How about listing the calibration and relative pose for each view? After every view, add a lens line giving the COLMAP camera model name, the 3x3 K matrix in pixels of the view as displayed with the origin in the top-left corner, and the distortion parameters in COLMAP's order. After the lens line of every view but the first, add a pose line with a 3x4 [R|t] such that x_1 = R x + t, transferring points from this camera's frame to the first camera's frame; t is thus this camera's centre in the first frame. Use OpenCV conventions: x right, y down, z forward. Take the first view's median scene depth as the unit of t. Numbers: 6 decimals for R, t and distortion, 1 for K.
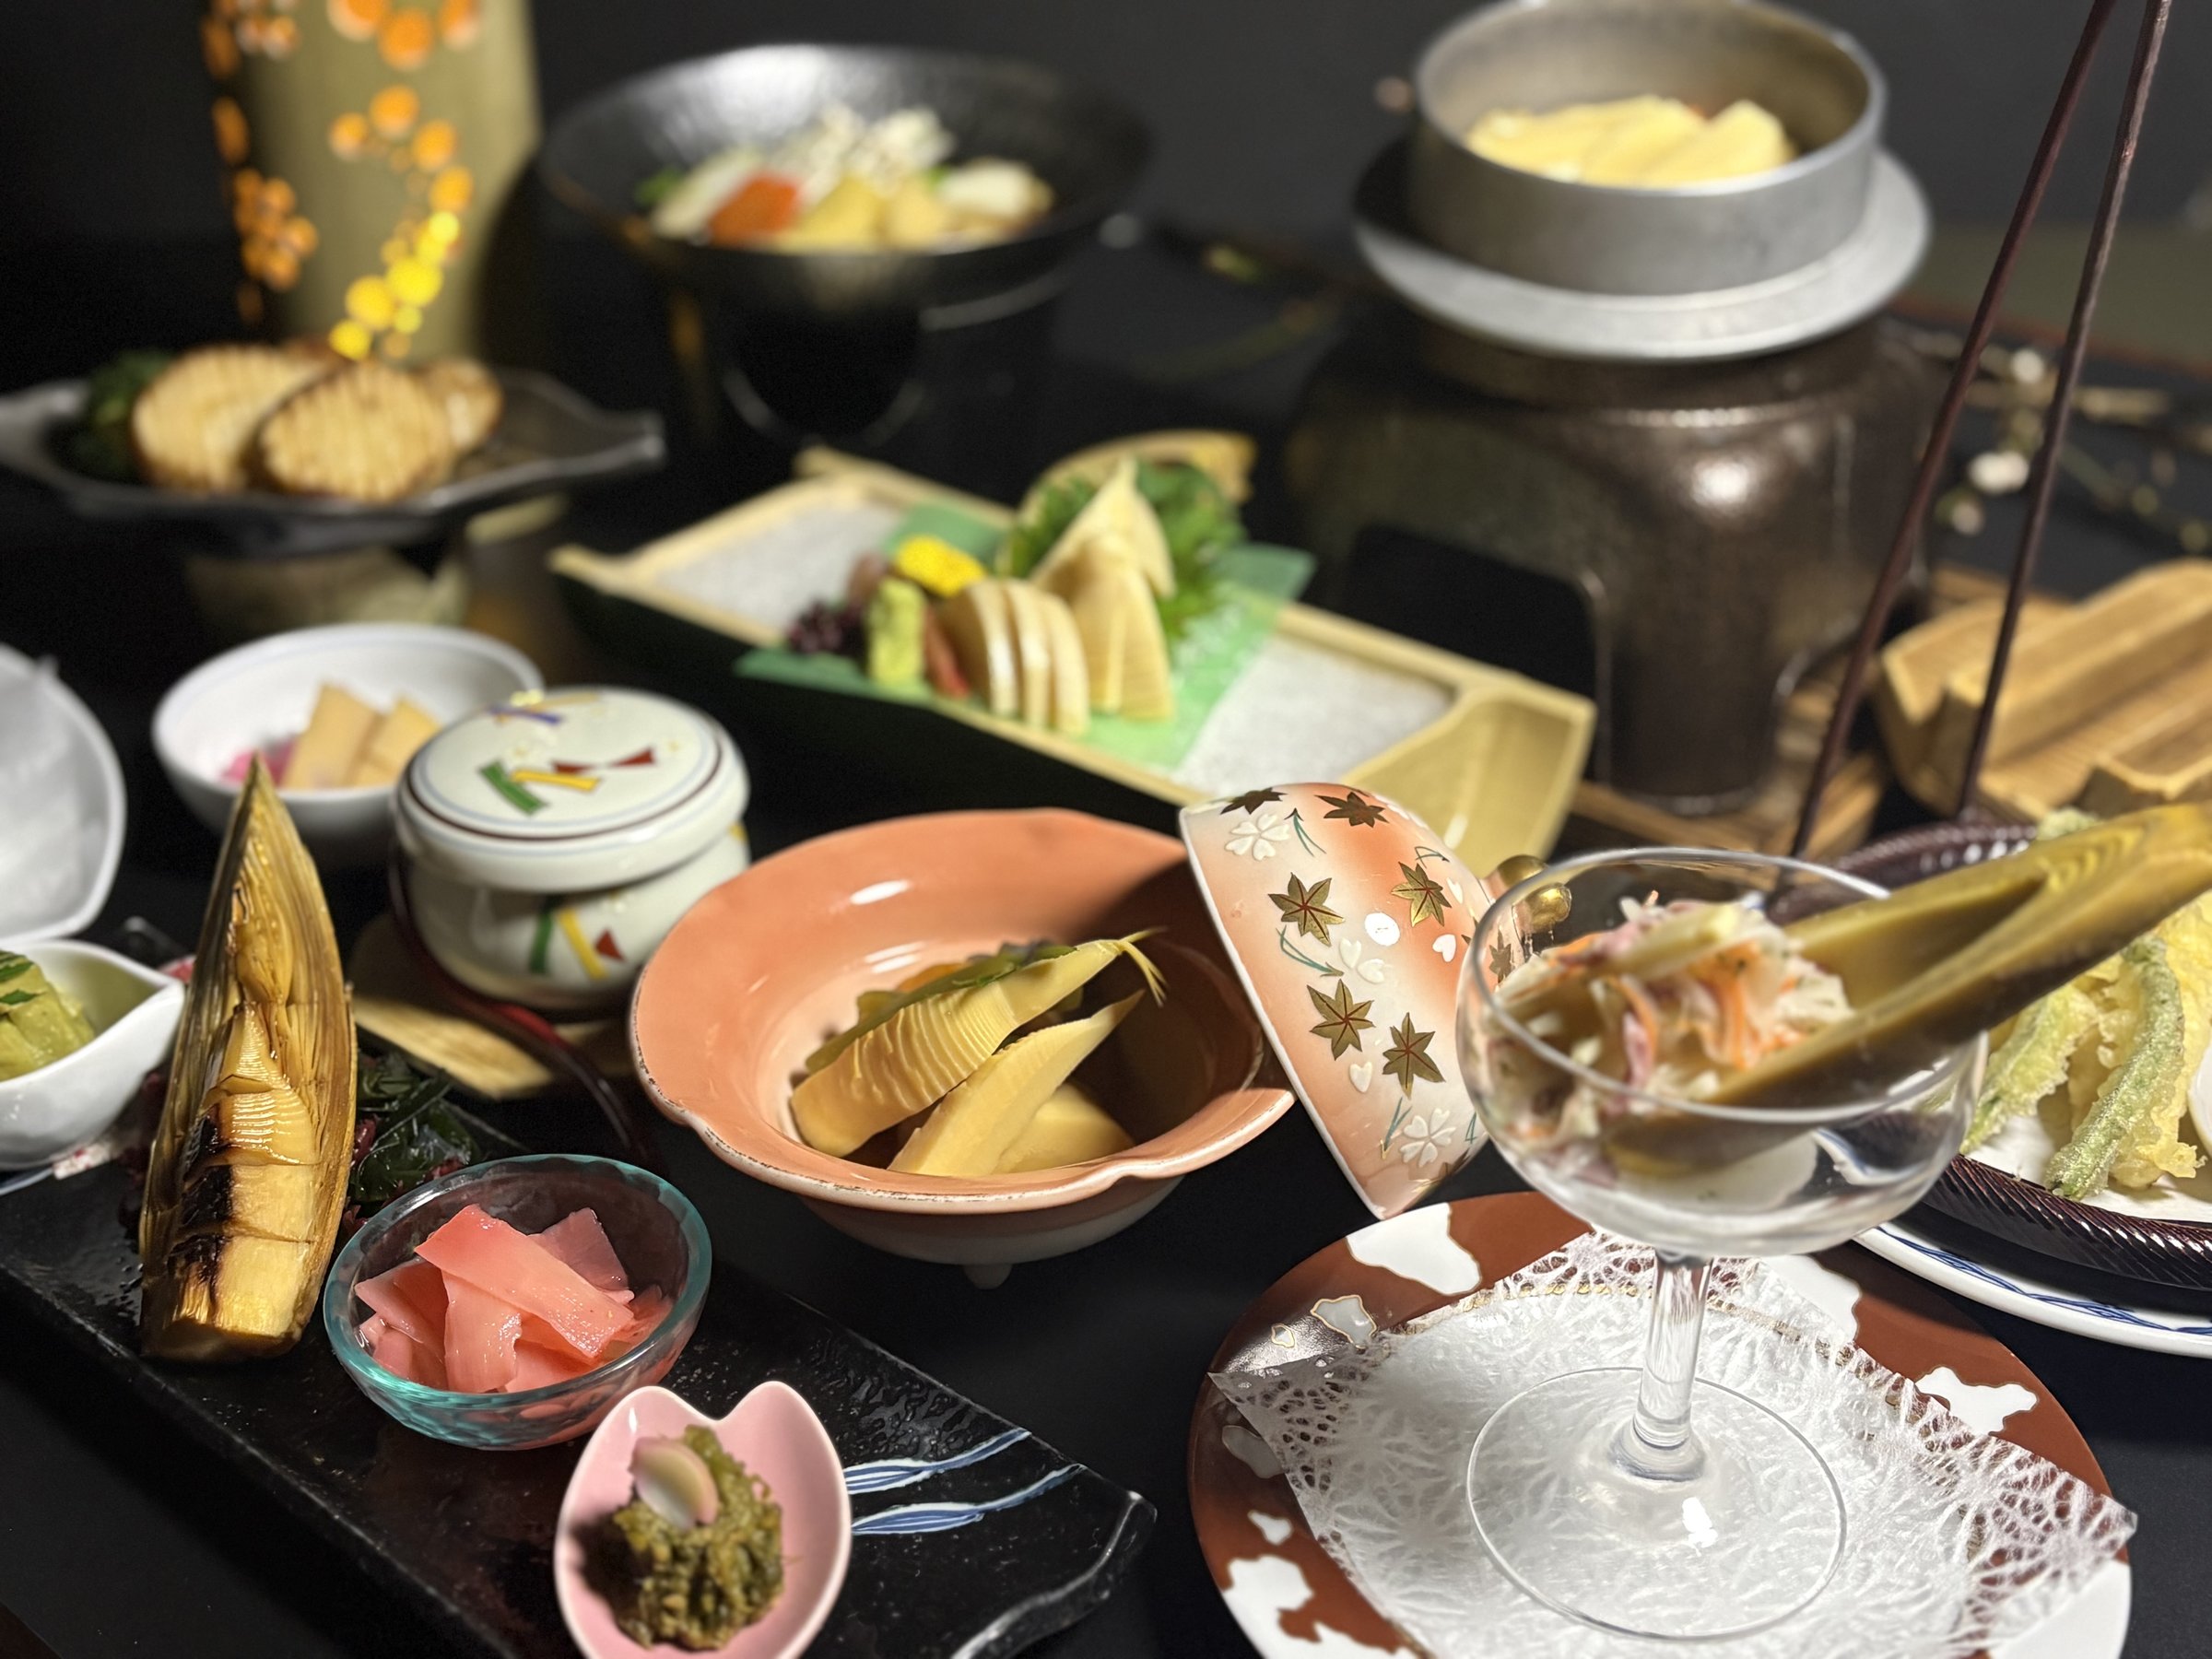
lens RADIAL K [[2576.8, 0, 1114.5], [0, 2576.8, 832.7], [0, 0, 1]] dist [0.003893, 0.000000]
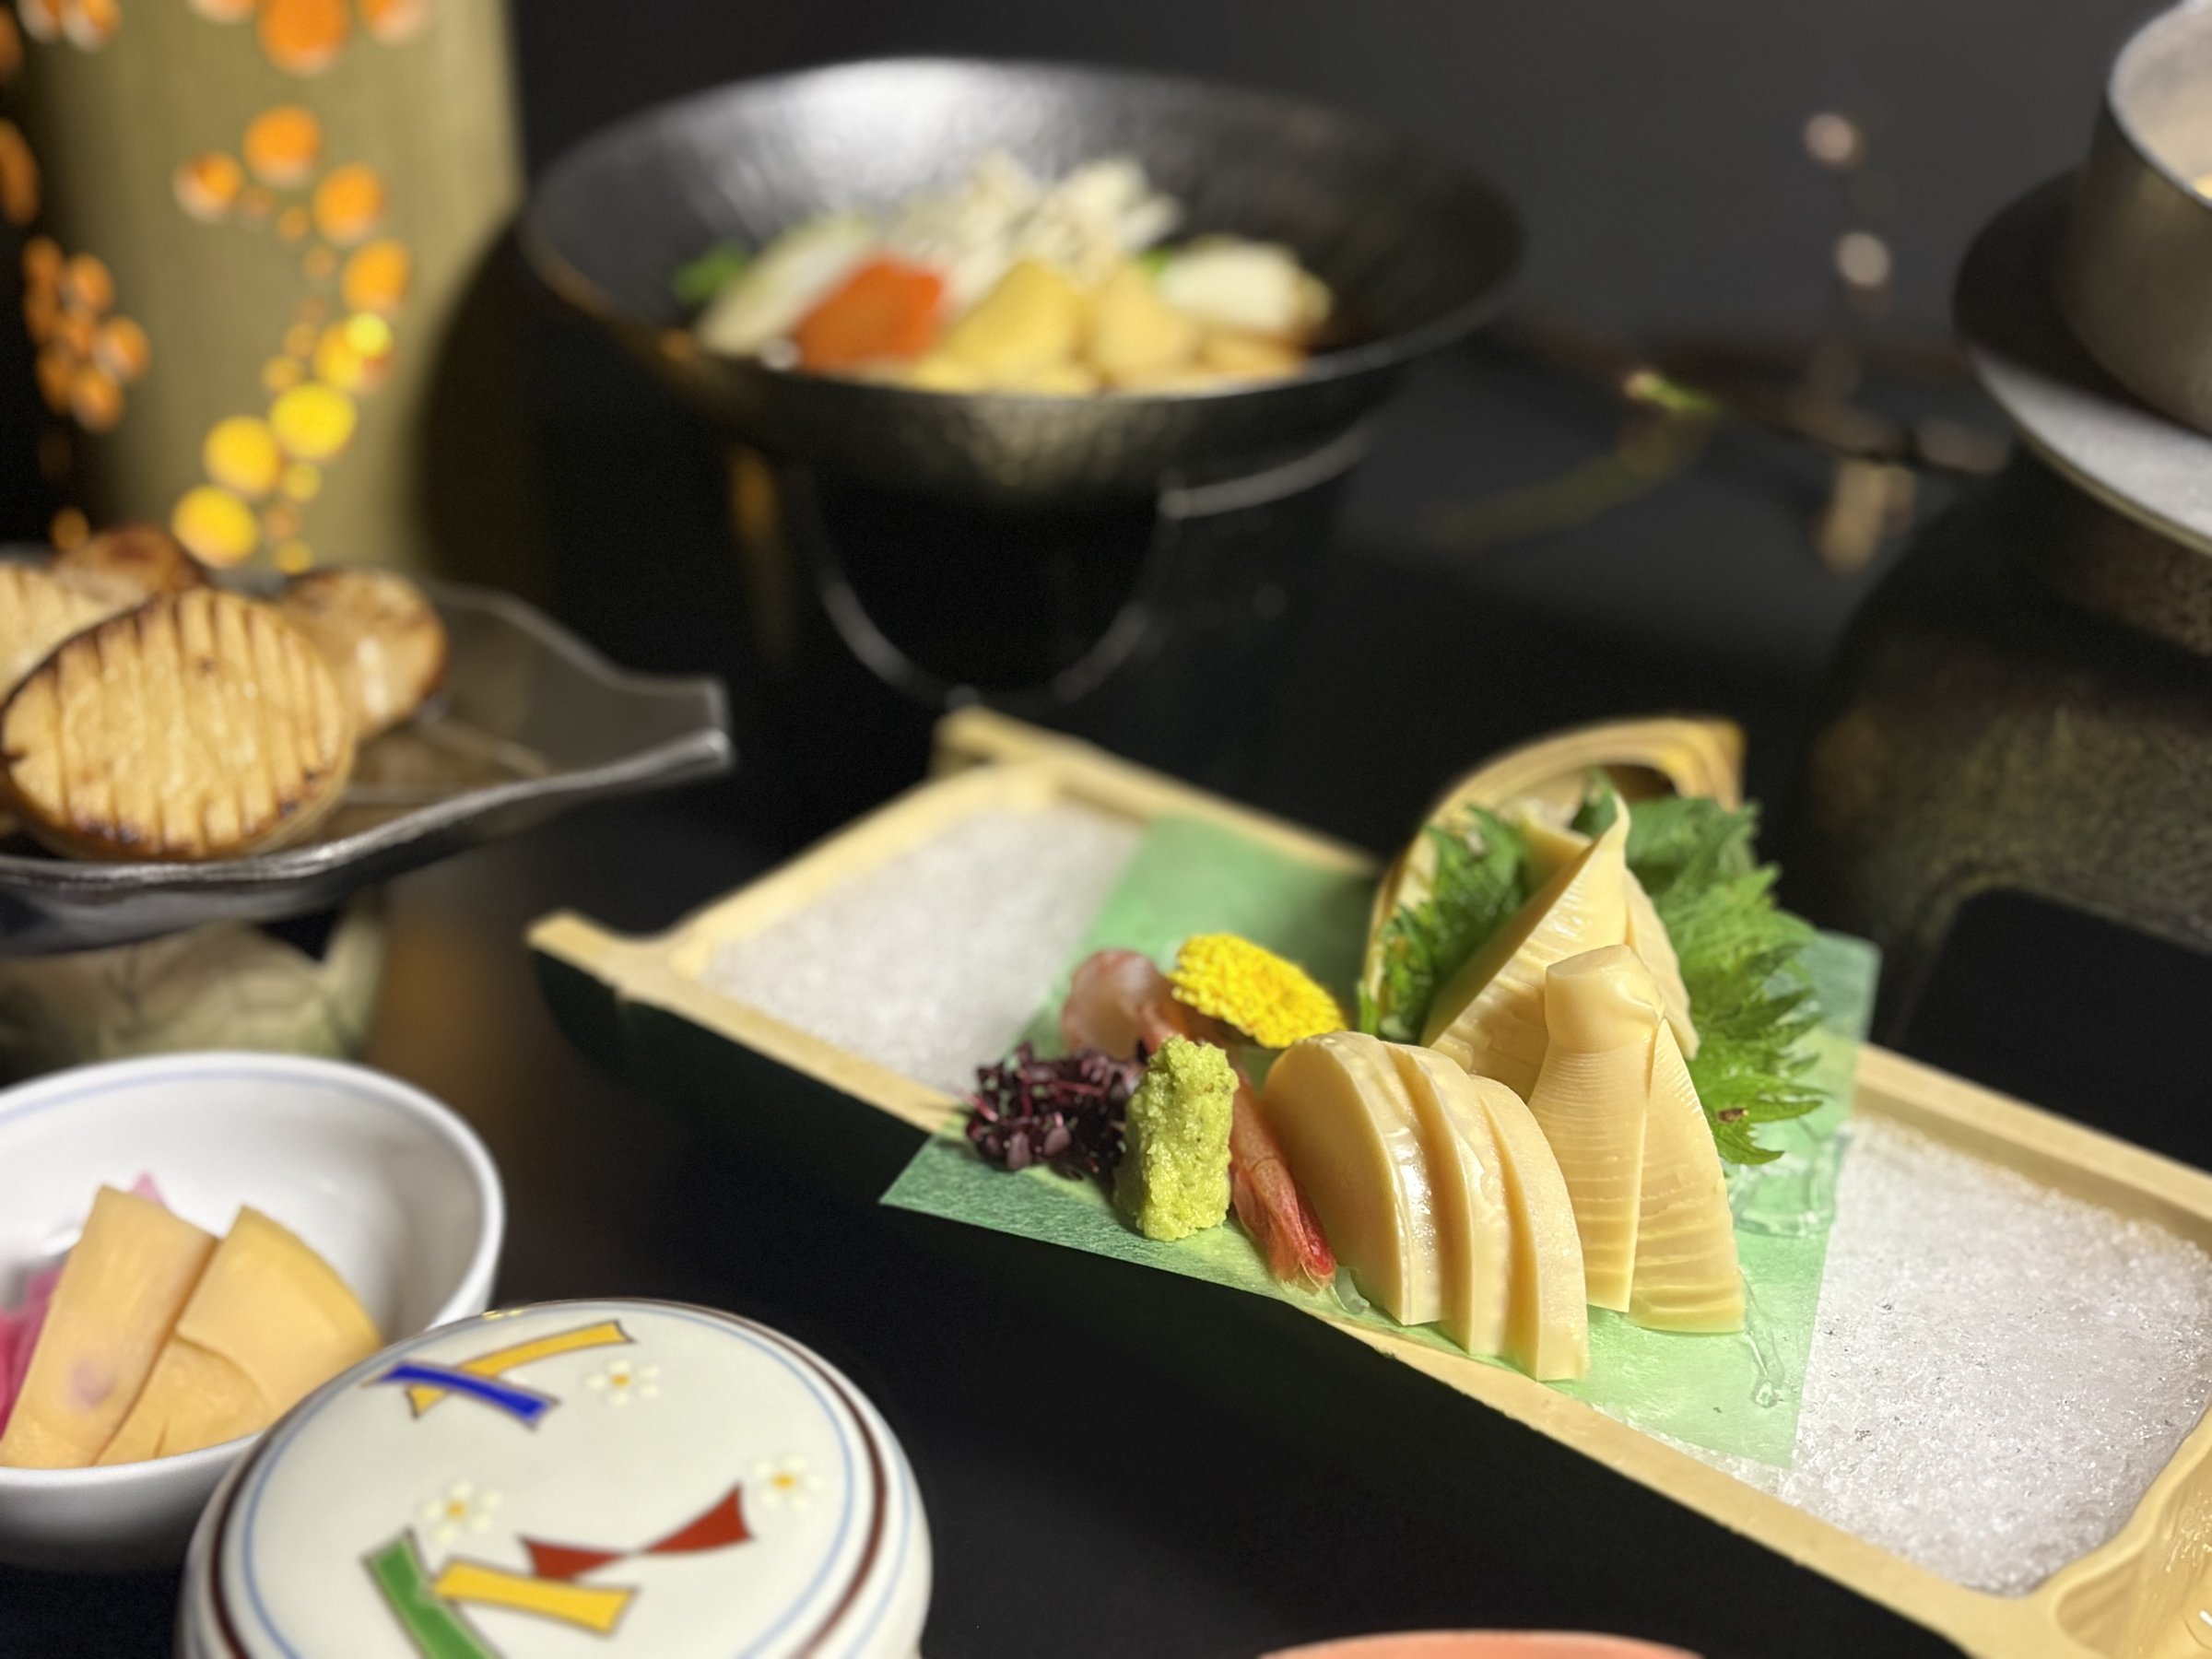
lens RADIAL K [[2576.8, 0, 1098.5], [0, 2576.8, 825.3], [0, 0, 1]] dist [0.003893, 0.000000]
pose [[0.999910, 0.011996, 0.006085, -0.089740], [-0.011798, 0.999431, -0.031596, -0.103981], [-0.006460, 0.031521, 0.999482, 0.400287]]
